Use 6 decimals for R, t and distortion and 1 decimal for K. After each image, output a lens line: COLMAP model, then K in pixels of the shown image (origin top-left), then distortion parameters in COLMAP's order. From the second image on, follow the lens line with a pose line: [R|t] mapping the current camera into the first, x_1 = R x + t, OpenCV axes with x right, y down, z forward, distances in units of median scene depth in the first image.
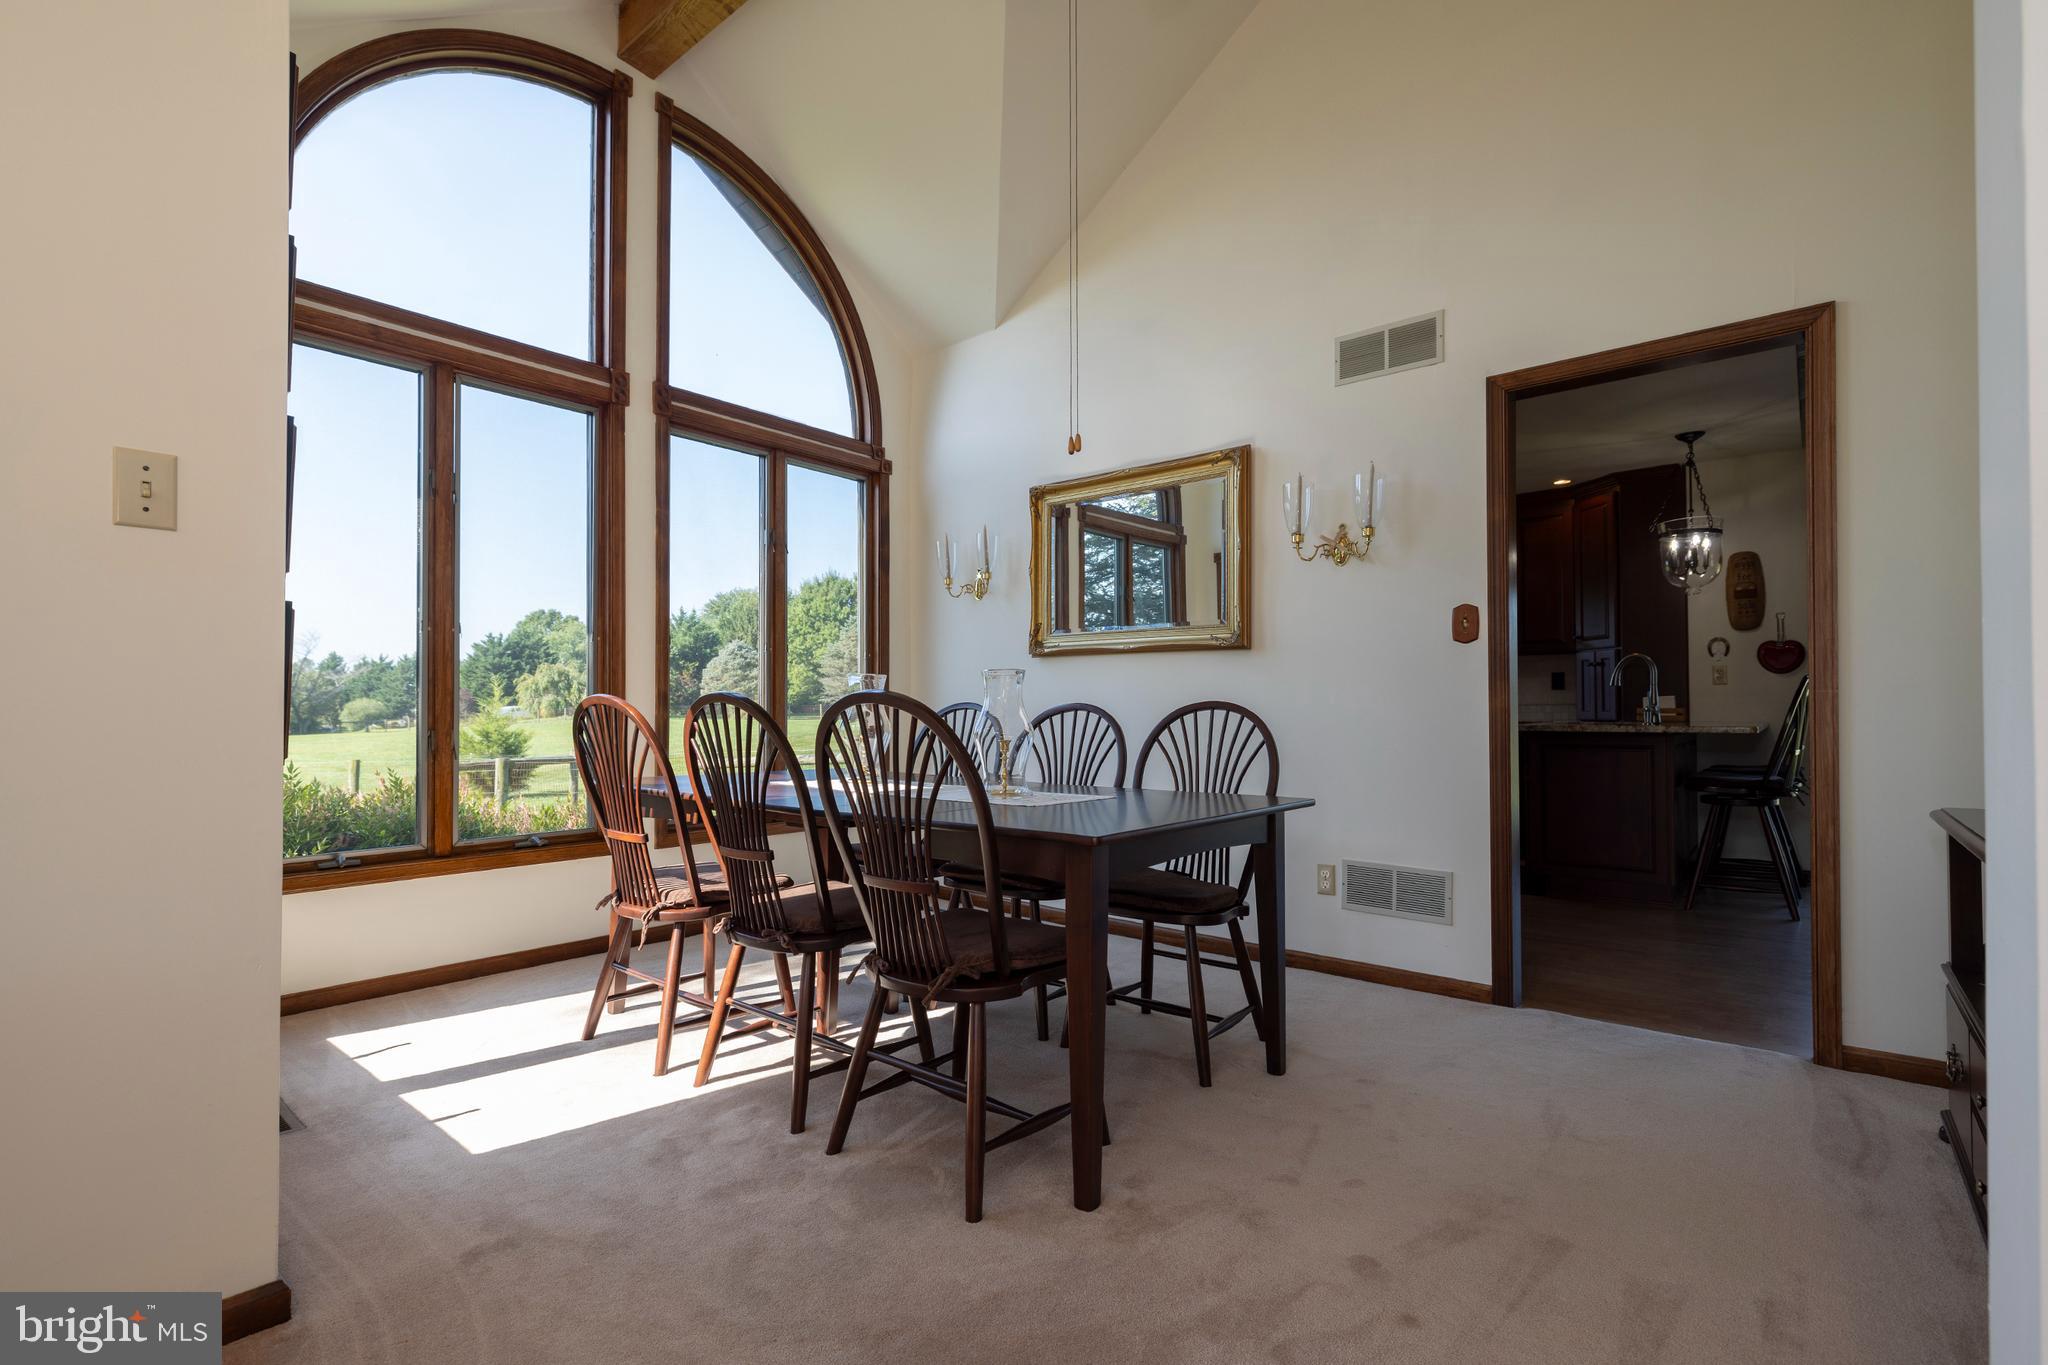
lens RADIAL K [[931.1, 0, 1020.4], [0, 931.1, 698.6], [0, 0, 1]] dist [-0.001729, -0.000171]
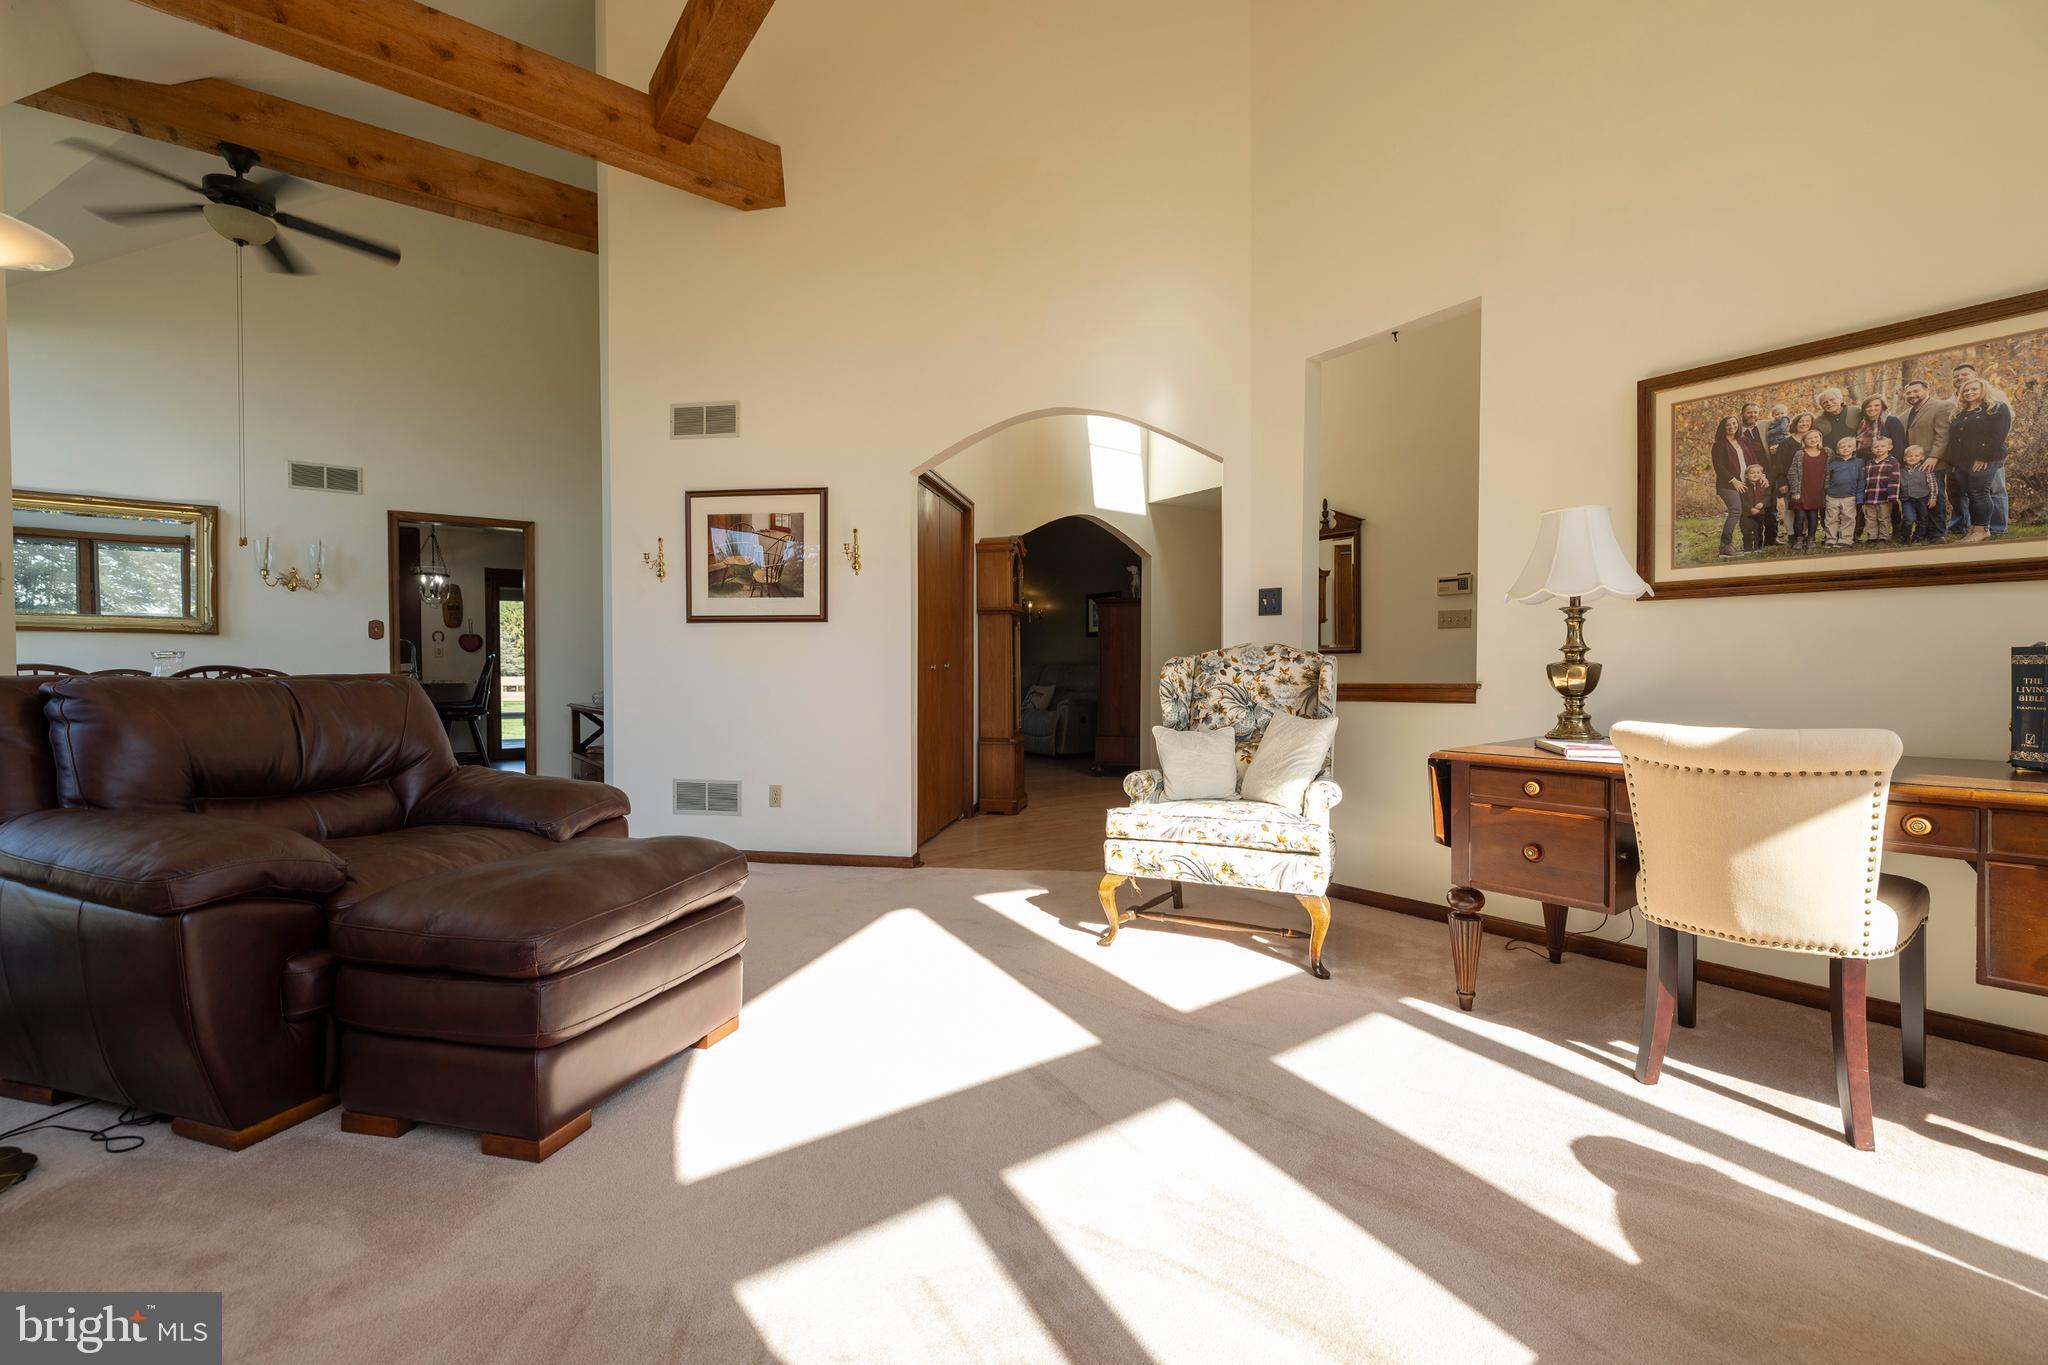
lens RADIAL K [[883.5, 0, 1041.0], [0, 883.5, 674.9], [0, 0, 1]] dist [0.001494, -0.000229]
pose [[0.222092, -0.008080, 0.974992, -1.042019], [-0.009045, 0.999906, 0.010347, -0.015539], [-0.974984, -0.011117, 0.221998, -0.806734]]
